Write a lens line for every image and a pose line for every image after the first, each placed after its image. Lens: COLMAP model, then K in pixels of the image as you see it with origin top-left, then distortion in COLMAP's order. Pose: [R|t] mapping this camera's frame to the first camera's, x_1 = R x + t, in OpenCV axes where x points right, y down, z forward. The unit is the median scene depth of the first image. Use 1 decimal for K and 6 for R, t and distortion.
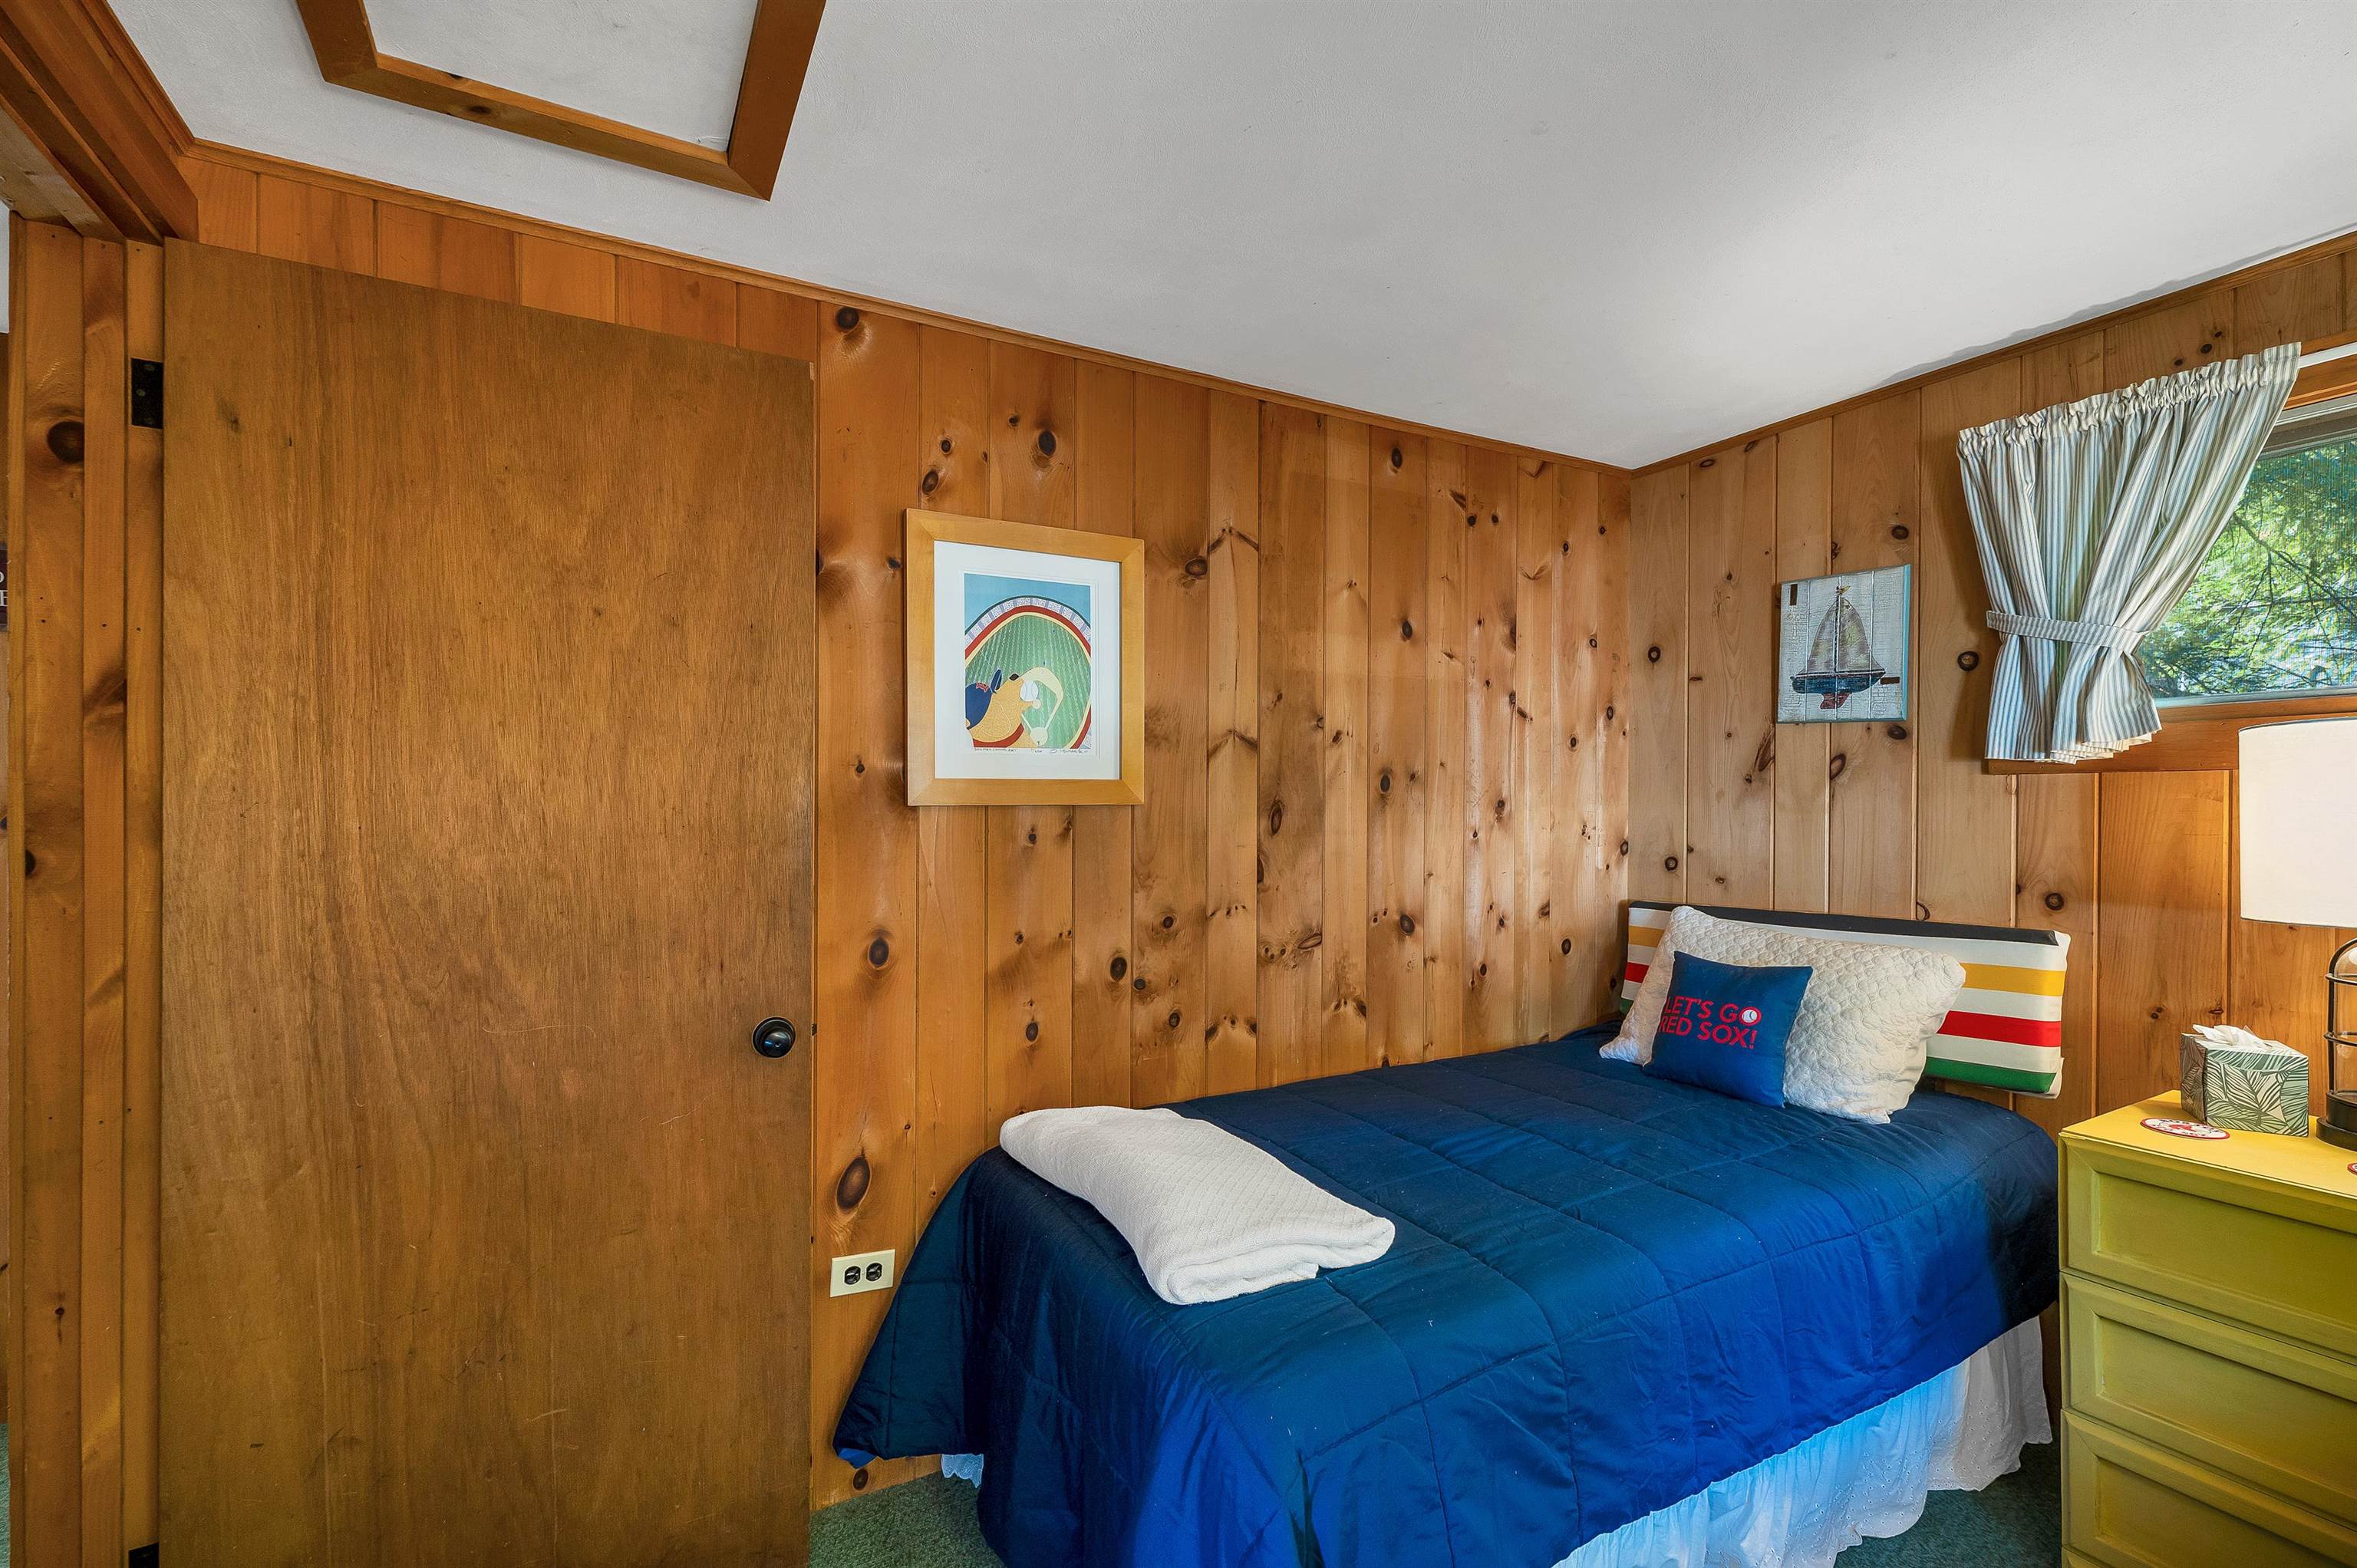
lens RADIAL K [[1006.6, 0, 1178.5], [0, 1006.6, 784.0], [0, 0, 1]] dist [-0.002825, -0.000350]
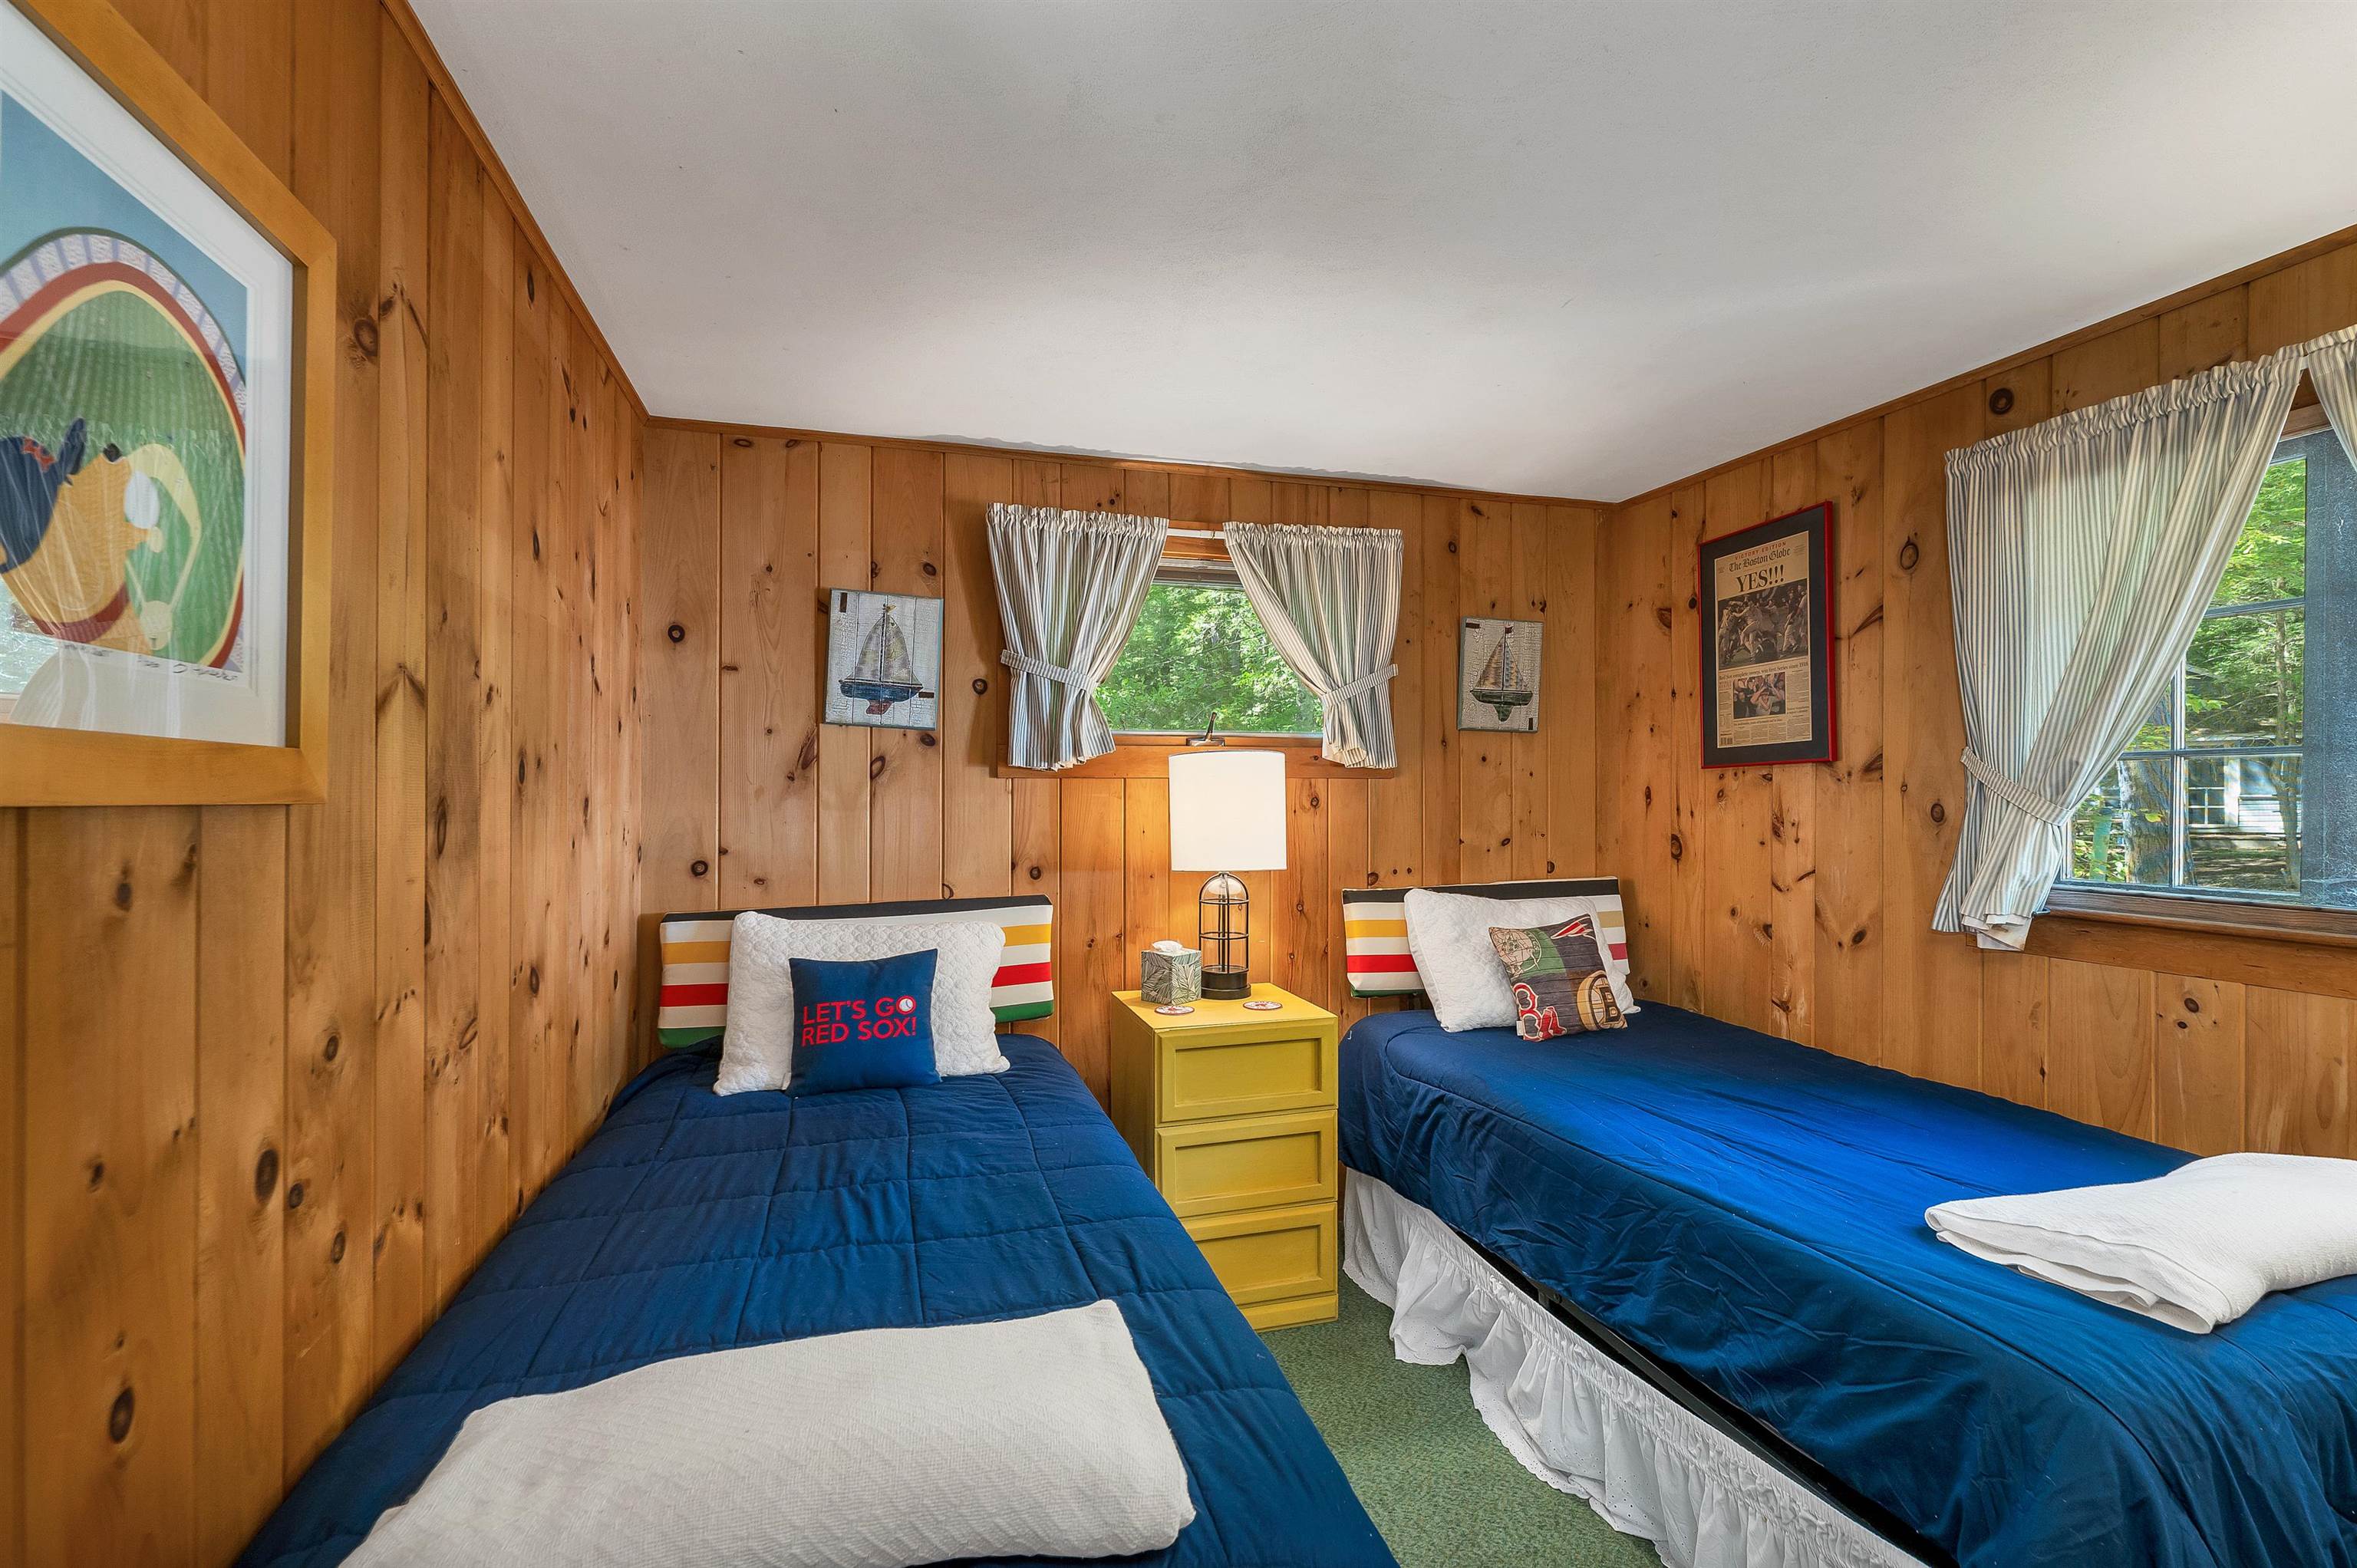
lens RADIAL K [[1006.6, 0, 1178.5], [0, 1006.6, 784.0], [0, 0, 1]] dist [-0.002825, -0.000350]
pose [[0.223566, 0.015183, 0.974570, -0.356706], [-0.013732, 0.999828, -0.012427, 0.010283], [-0.974592, -0.010605, 0.223736, 0.454688]]
